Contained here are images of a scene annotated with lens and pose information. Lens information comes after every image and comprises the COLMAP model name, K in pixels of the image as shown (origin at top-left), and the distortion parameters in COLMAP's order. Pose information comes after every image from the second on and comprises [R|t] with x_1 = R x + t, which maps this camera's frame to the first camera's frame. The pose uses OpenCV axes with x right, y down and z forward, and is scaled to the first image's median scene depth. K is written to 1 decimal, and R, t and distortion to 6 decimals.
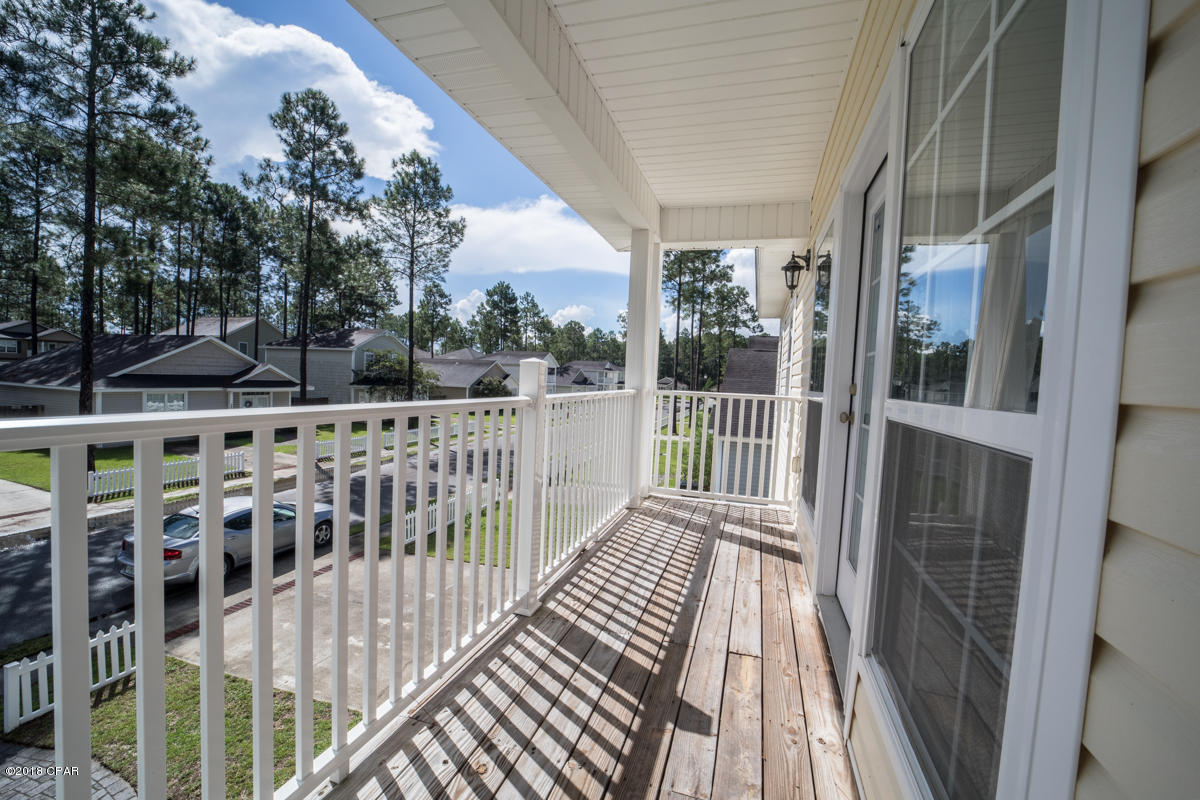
lens RADIAL K [[465.4, 0, 605.0], [0, 465.4, 398.0], [0, 0, 1]] dist [-0.036796, 0.007208]
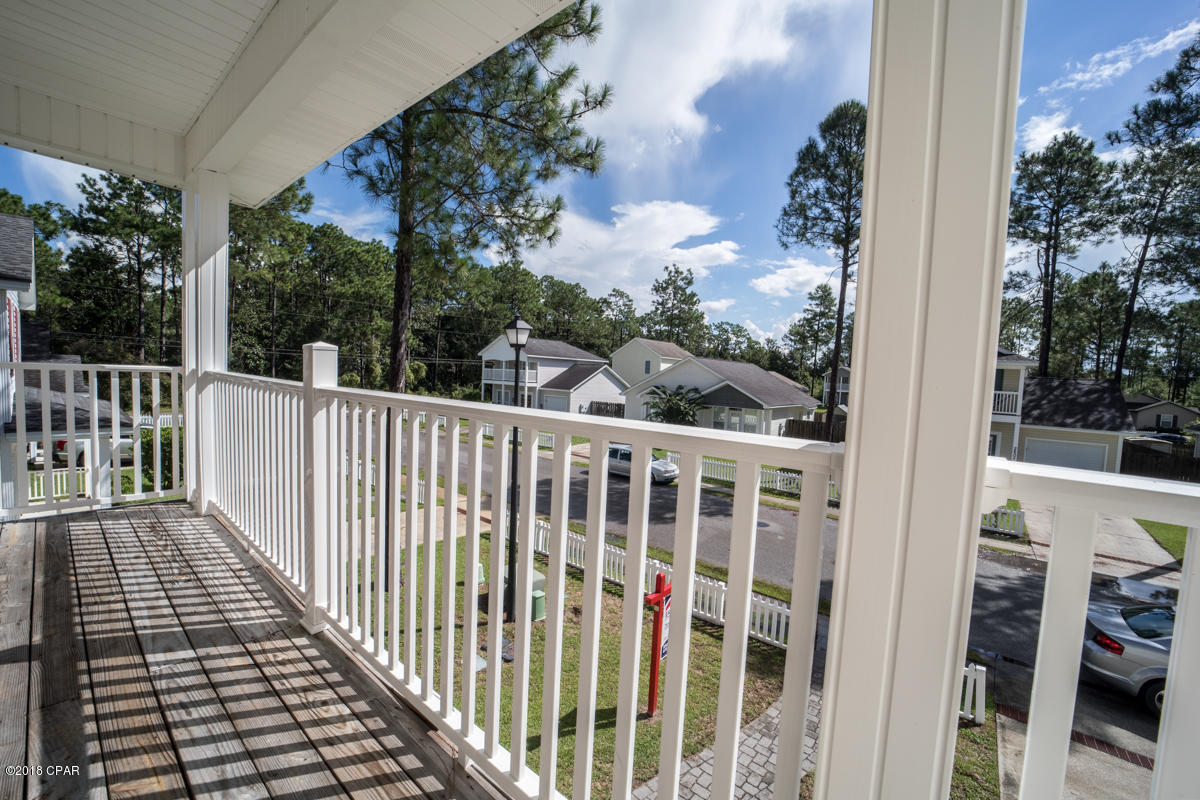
lens RADIAL K [[465.4, 0, 595.9], [0, 465.4, 400.0], [0, 0, 1]] dist [-0.036796, 0.007208]
pose [[-0.356381, 0.000085, -0.934341, 0.464473], [-0.103753, 0.993812, 0.039664, -0.063689], [0.928562, 0.111076, -0.354167, 1.772958]]
